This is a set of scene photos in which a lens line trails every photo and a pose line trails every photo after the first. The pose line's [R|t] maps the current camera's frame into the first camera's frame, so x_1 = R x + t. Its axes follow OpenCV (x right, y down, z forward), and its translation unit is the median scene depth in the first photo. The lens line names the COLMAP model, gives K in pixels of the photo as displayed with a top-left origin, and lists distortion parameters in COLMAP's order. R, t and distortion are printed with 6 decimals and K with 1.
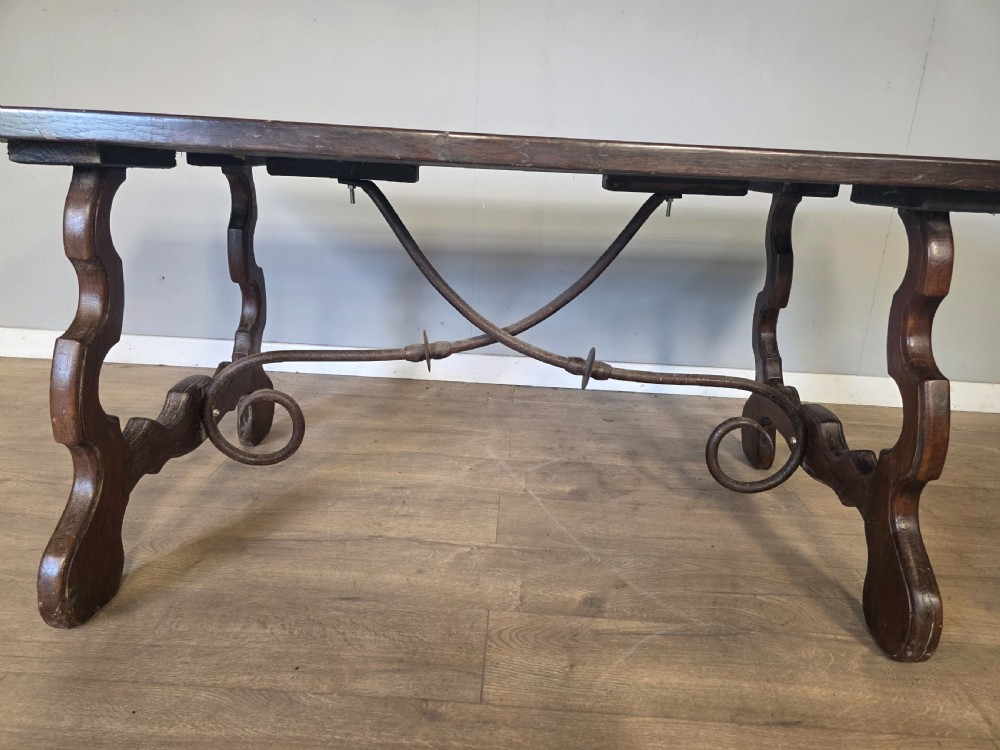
lens RADIAL K [[673.1, 0, 503.1], [0, 673.1, 371.8], [0, 0, 1]] dist [0.061662, -0.063716]
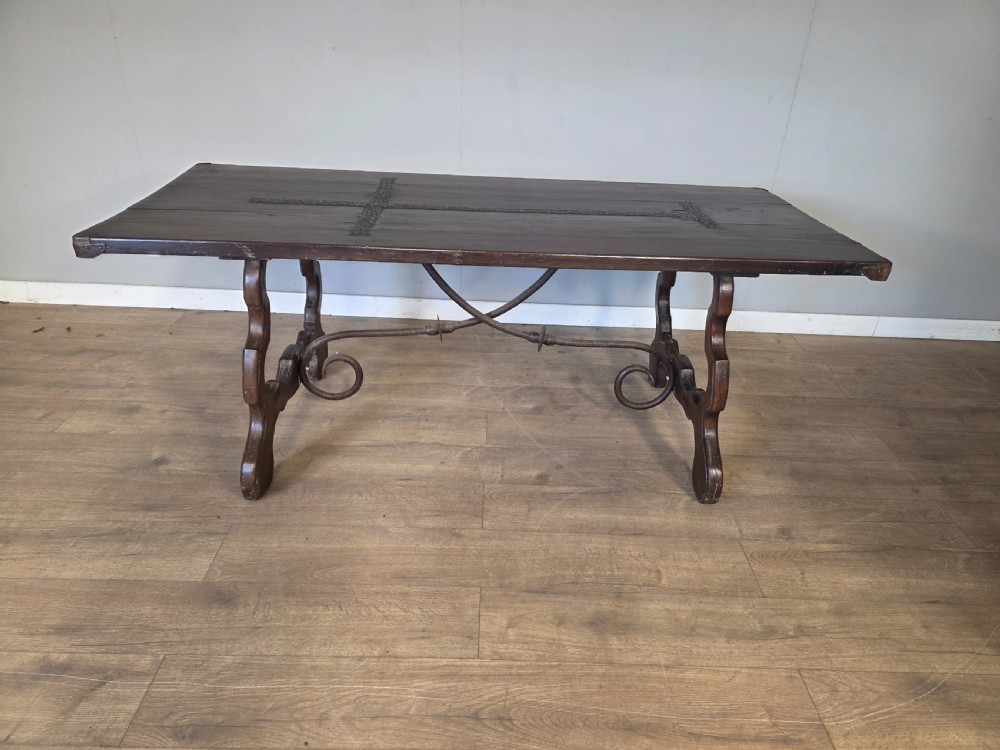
lens RADIAL K [[672.4, 0, 507.7], [0, 672.4, 374.8], [0, 0, 1]] dist [0.065718, -0.068328]
pose [[0.999035, -0.021836, 0.038103, -0.018153], [0.014250, 0.981863, 0.189056, -0.241409], [-0.041540, -0.188331, 0.981227, -0.628846]]
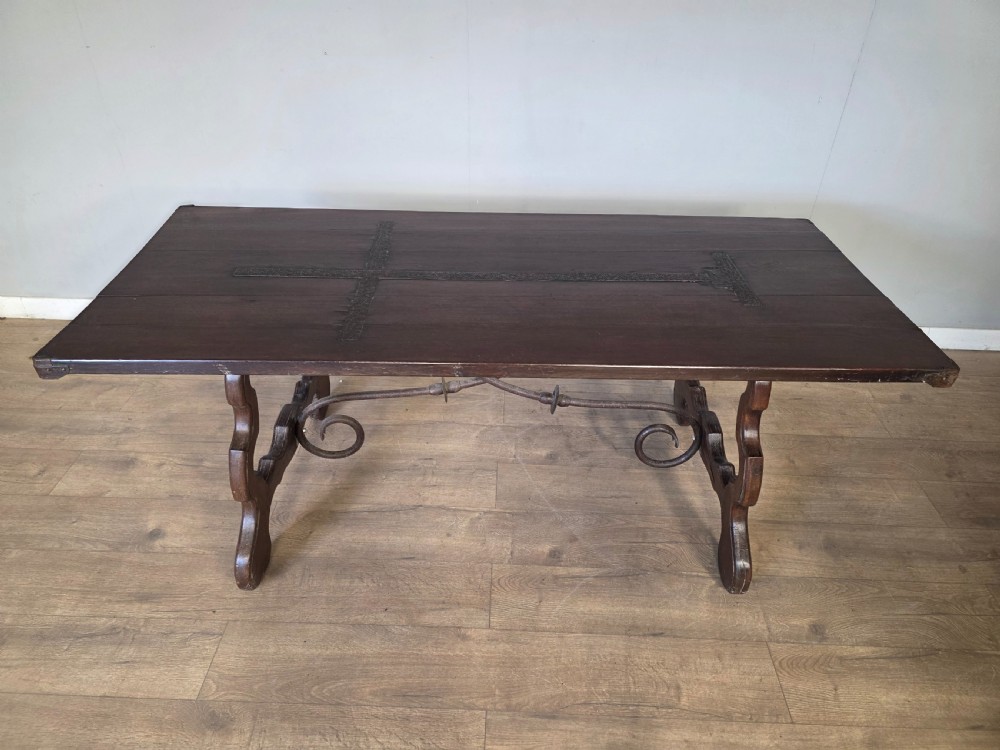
lens RADIAL K [[672.4, 0, 498.7], [0, 672.4, 362.2], [0, 0, 1]] dist [0.065718, -0.068328]
pose [[0.999599, -0.026313, -0.010443, 0.023365], [0.028229, 0.954297, 0.297522, -0.566689], [0.002137, -0.297698, 0.954658, -0.407624]]
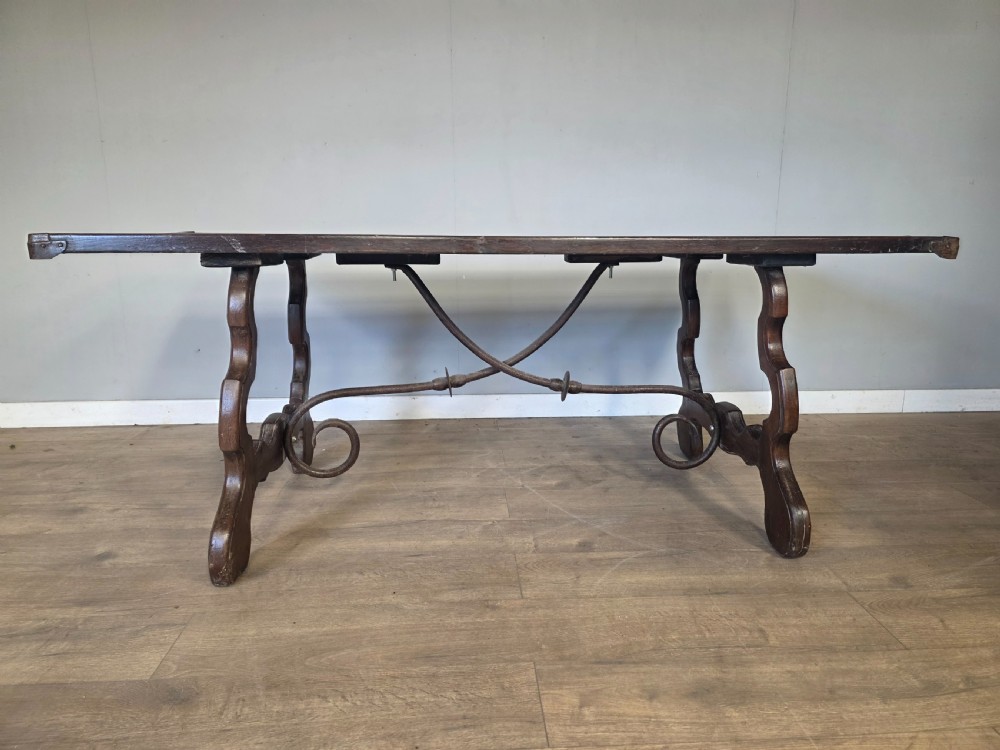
lens RADIAL K [[673.1, 0, 506.4], [0, 673.1, 365.2], [0, 0, 1]] dist [0.061662, -0.063716]
pose [[0.993609, -0.065551, 0.091888, -0.132080], [0.074851, 0.991994, -0.101716, 0.092165], [-0.084485, 0.107944, 0.990561, -0.416985]]
